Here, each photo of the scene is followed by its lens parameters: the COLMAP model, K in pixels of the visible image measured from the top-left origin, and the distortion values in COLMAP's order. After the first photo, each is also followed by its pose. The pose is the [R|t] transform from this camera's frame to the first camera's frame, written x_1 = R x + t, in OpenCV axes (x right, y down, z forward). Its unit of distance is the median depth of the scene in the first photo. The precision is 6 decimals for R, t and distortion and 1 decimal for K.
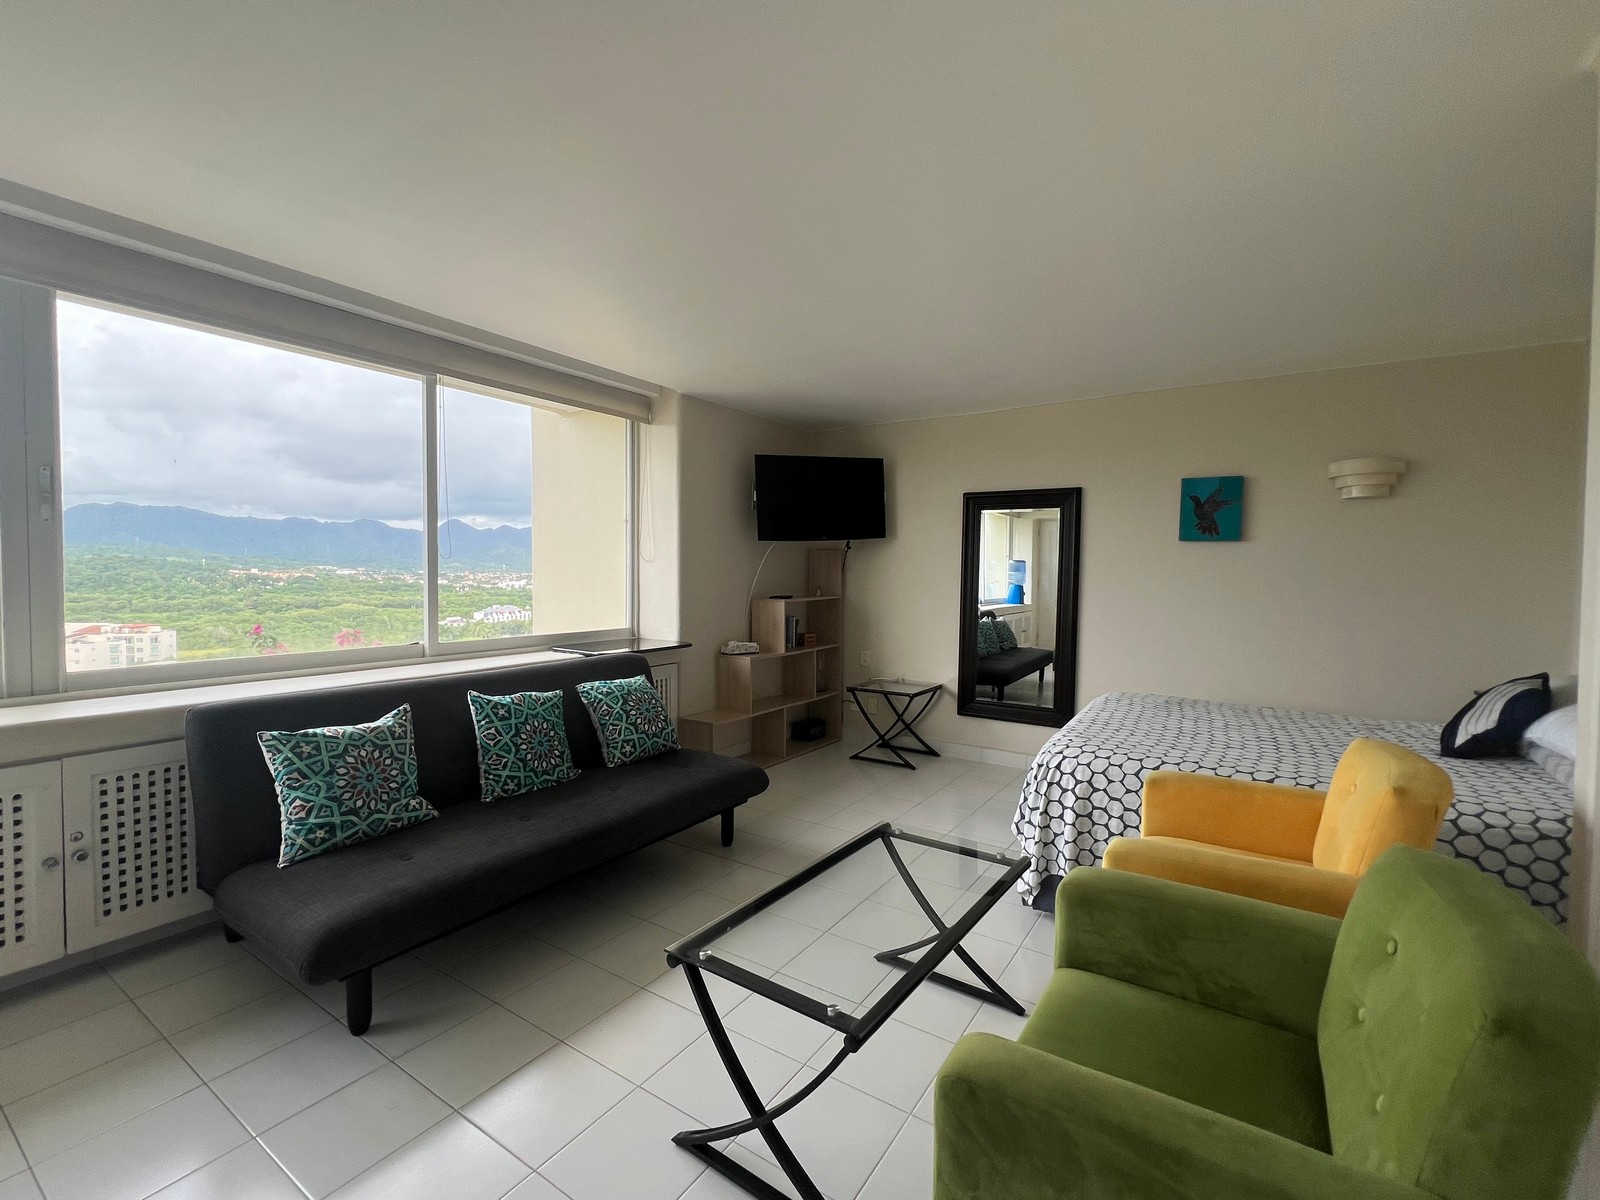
lens RADIAL K [[705.6, 0, 798.3], [0, 705.6, 596.7], [0, 0, 1]] dist [-0.003122, 0.000864]
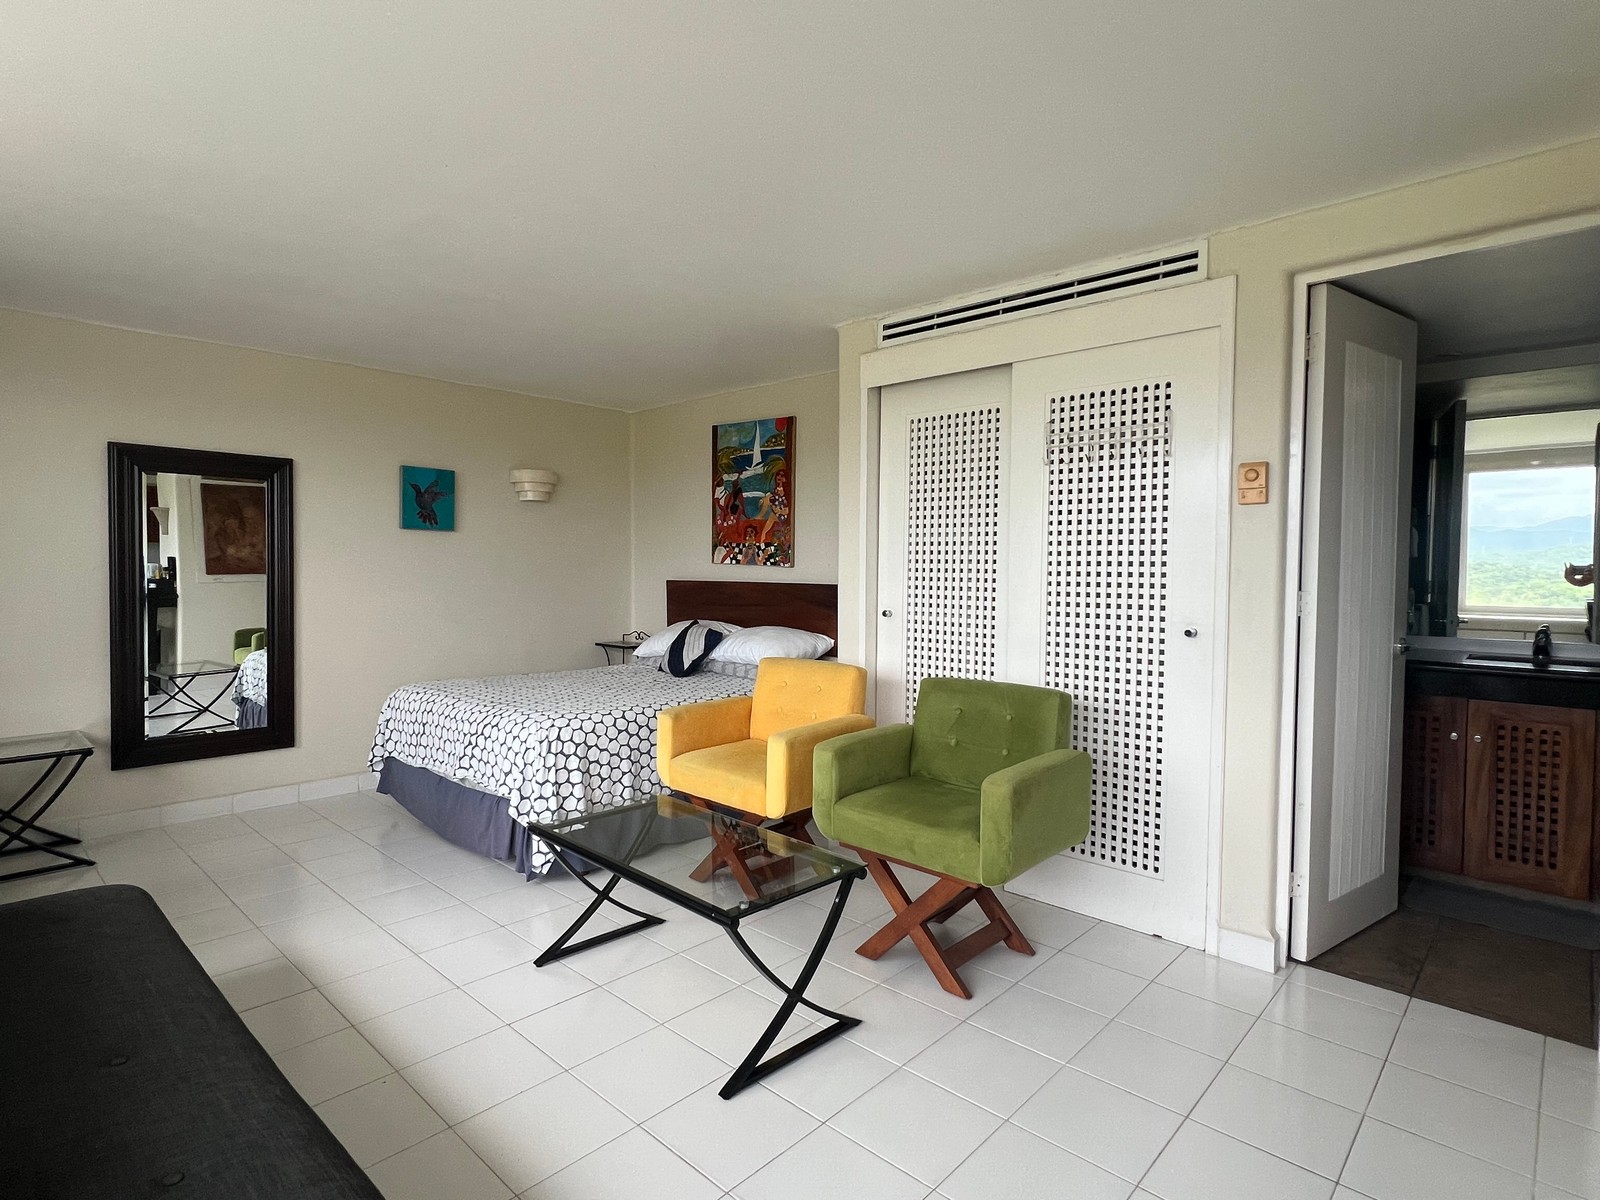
lens RADIAL K [[836.7, 0, 796.2], [0, 836.7, 598.9], [0, 0, 1]] dist [-0.001634, 0.000013]
pose [[0.162081, -0.044712, 0.985764, -0.485657], [0.030216, 0.998729, 0.040332, -0.009404], [-0.986315, 0.023248, 0.163226, 0.238564]]
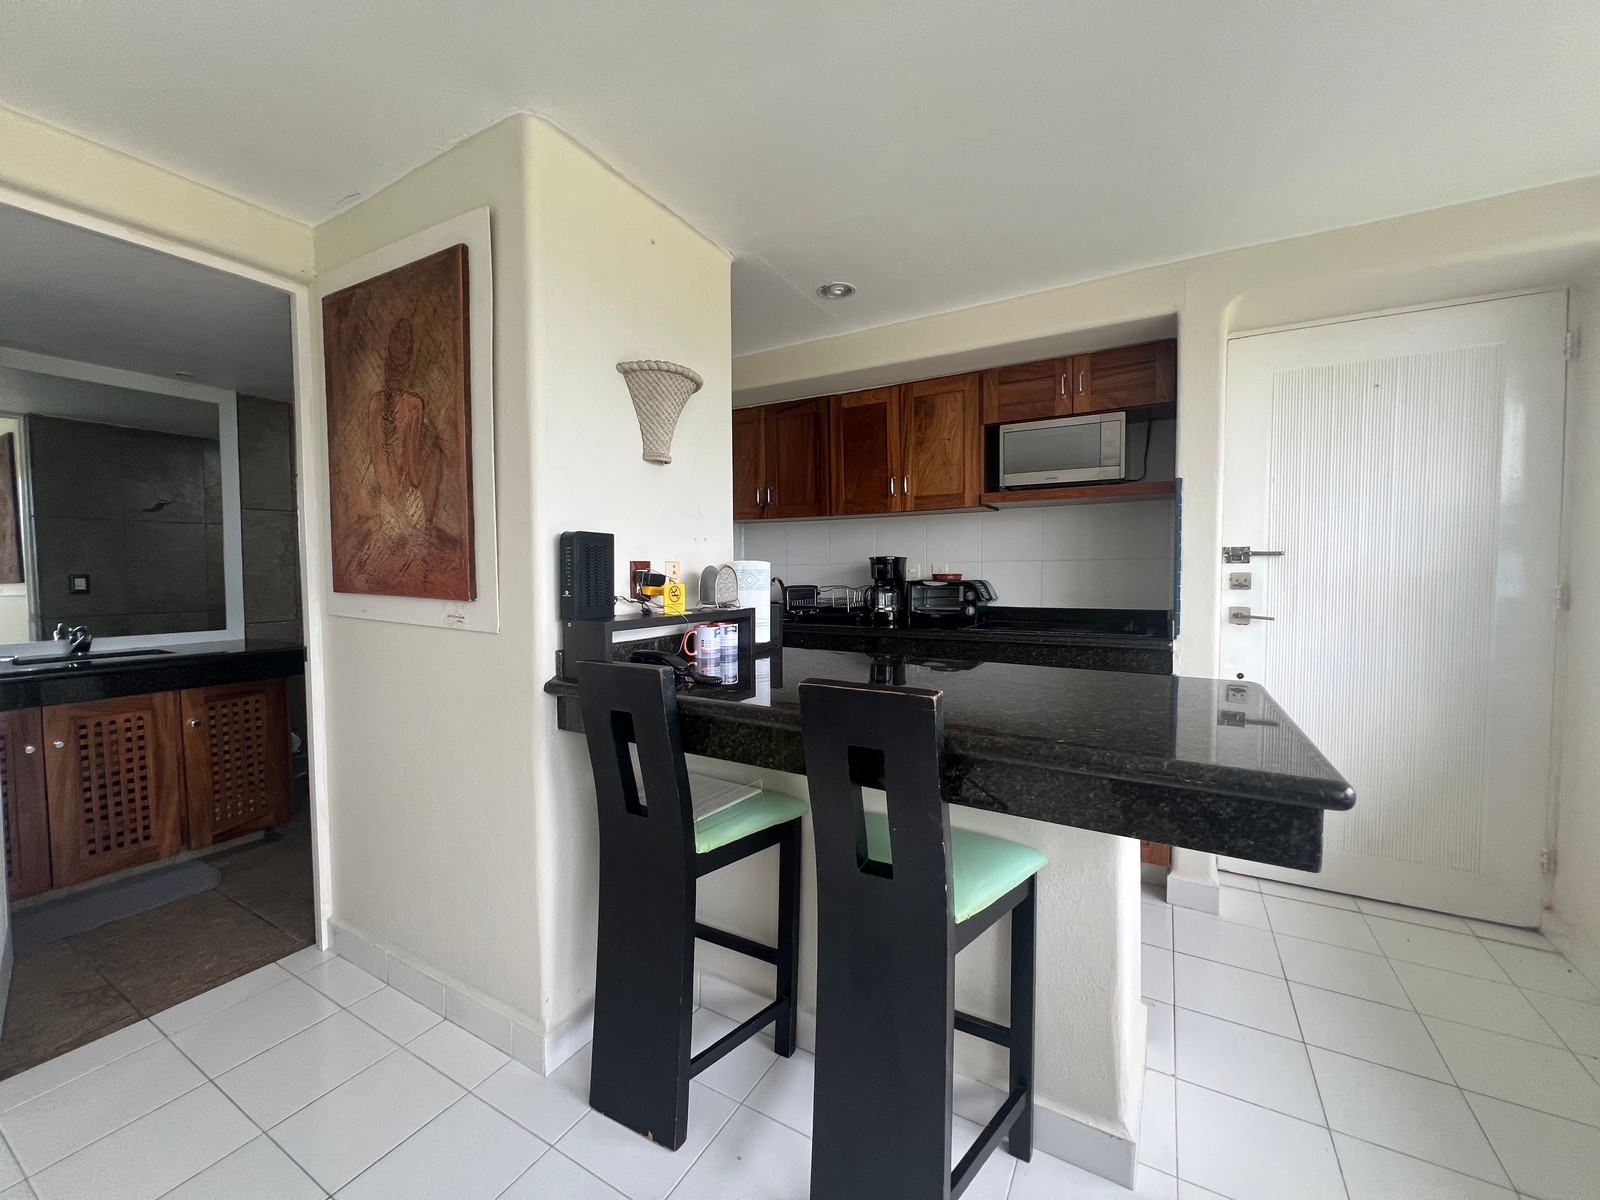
lens RADIAL K [[638.6, 0, 800.5], [0, 638.6, 597.4], [0, 0, 1]] dist [-0.000978, -0.000331]
pose [[-0.997825, 0.000398, -0.065918, -0.267935], [-0.004880, 0.996792, 0.079887, -0.010755], [0.065739, 0.080035, -0.994622, 0.341718]]
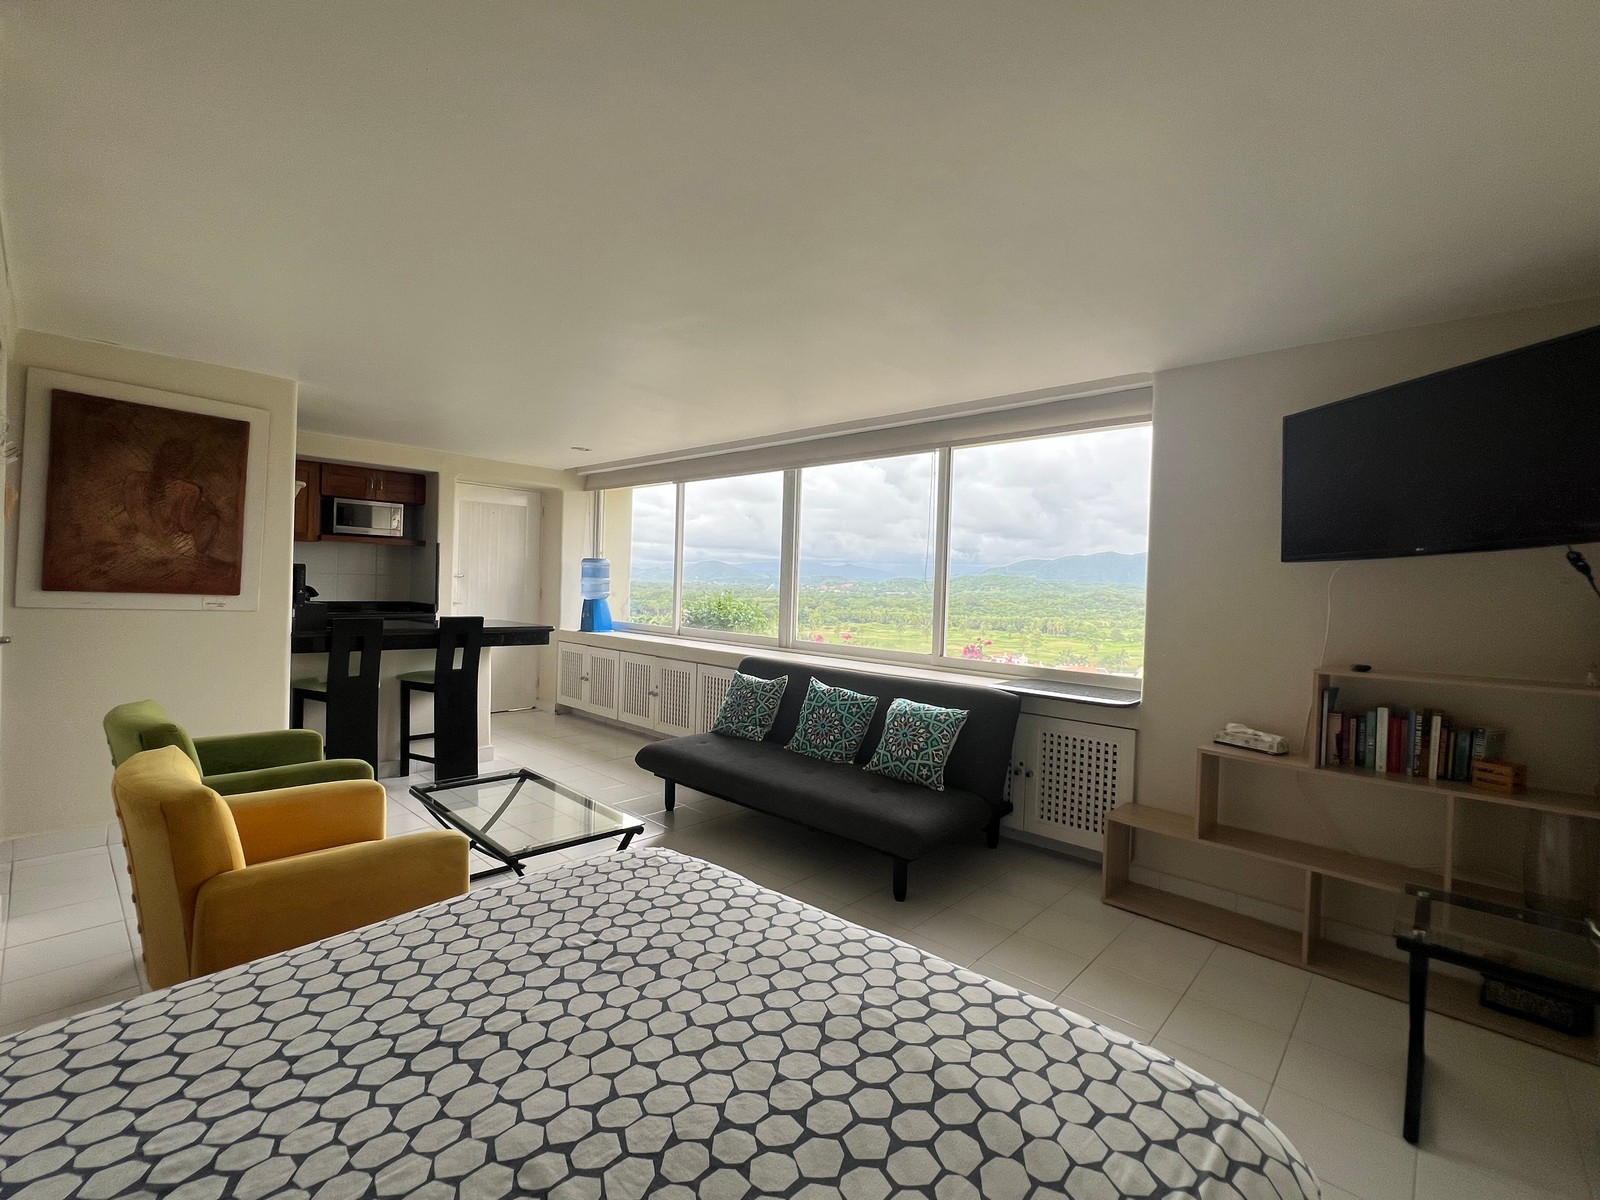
lens RADIAL K [[705.6, 0, 797.7], [0, 705.6, 593.8], [0, 0, 1]] dist [-0.003122, 0.000864]
pose [[-0.159067, 0.000090, -0.987268, 0.612051], [-0.068788, 0.997569, 0.011174, -0.033816], [0.984868, 0.069690, -0.158674, 0.730327]]
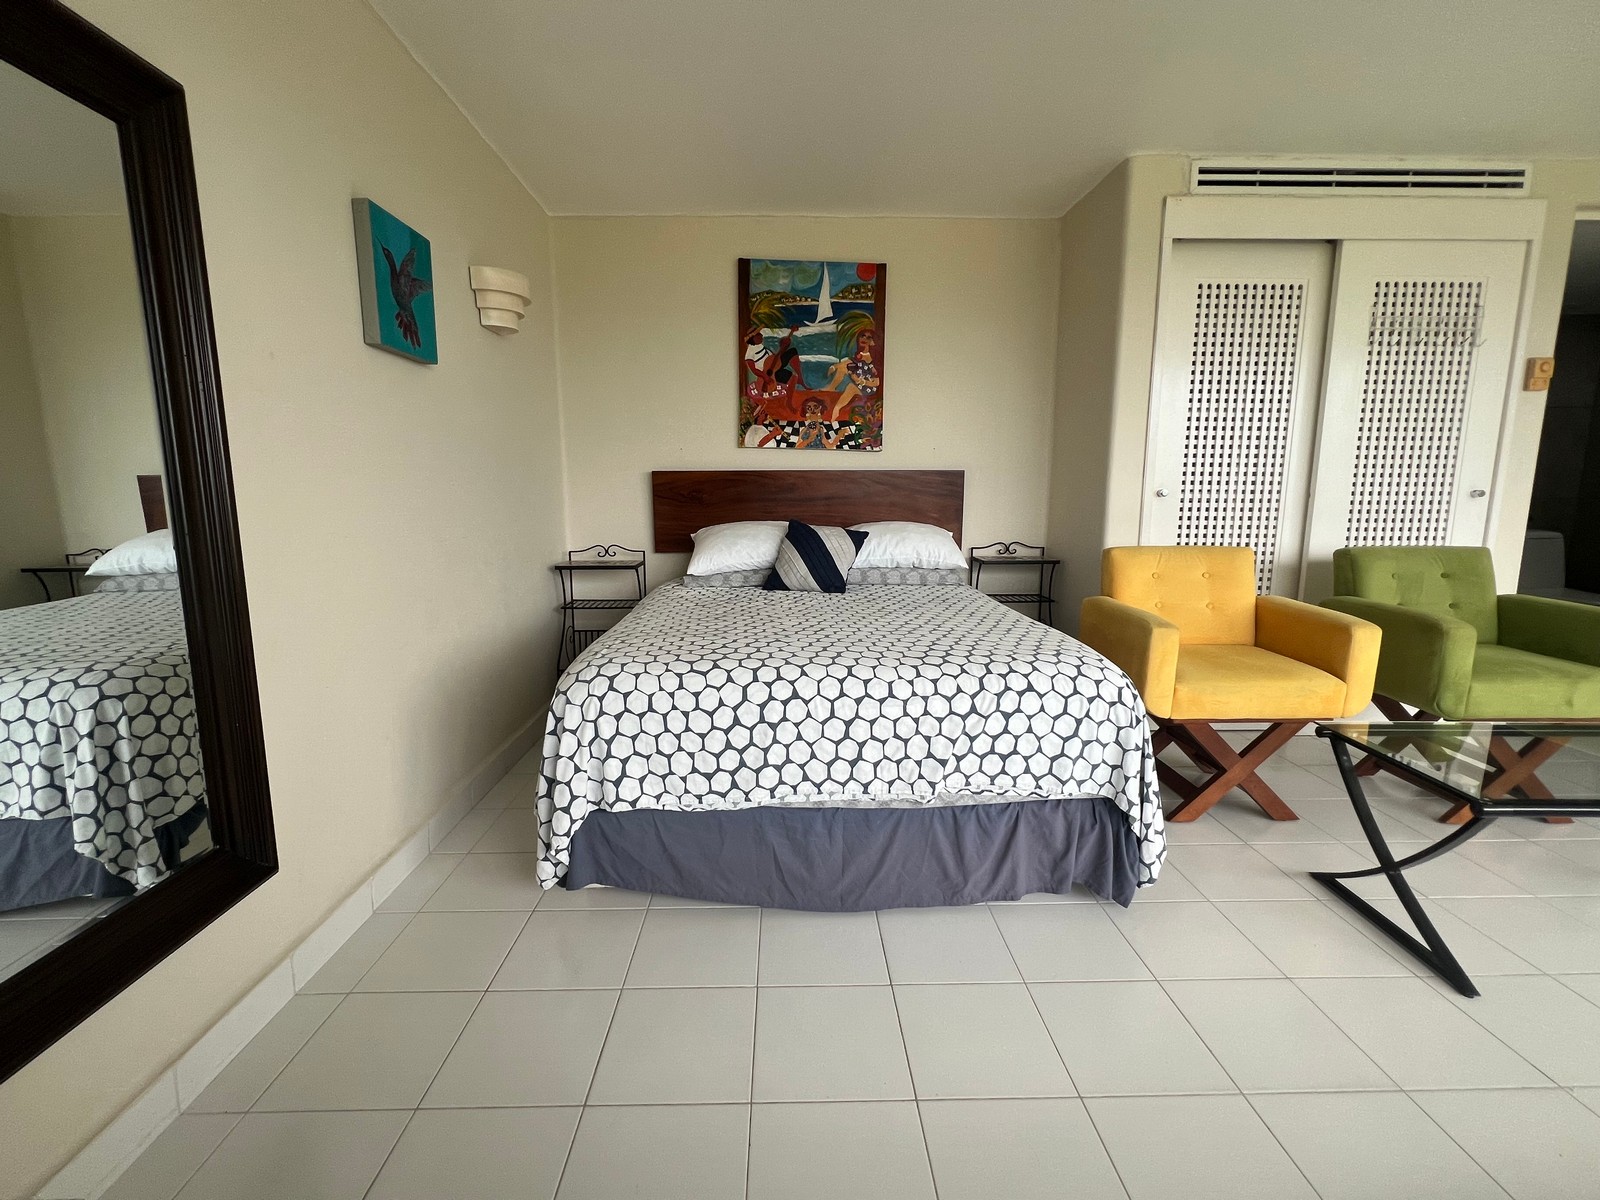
lens RADIAL K [[705.6, 0, 797.3], [0, 705.6, 597.5], [0, 0, 1]] dist [-0.003122, 0.000864]
pose [[-0.572997, -0.134659, 0.808419, -0.004187], [0.028439, 0.982548, 0.183820, 0.005929], [-0.819064, 0.128319, -0.559167, 0.960363]]
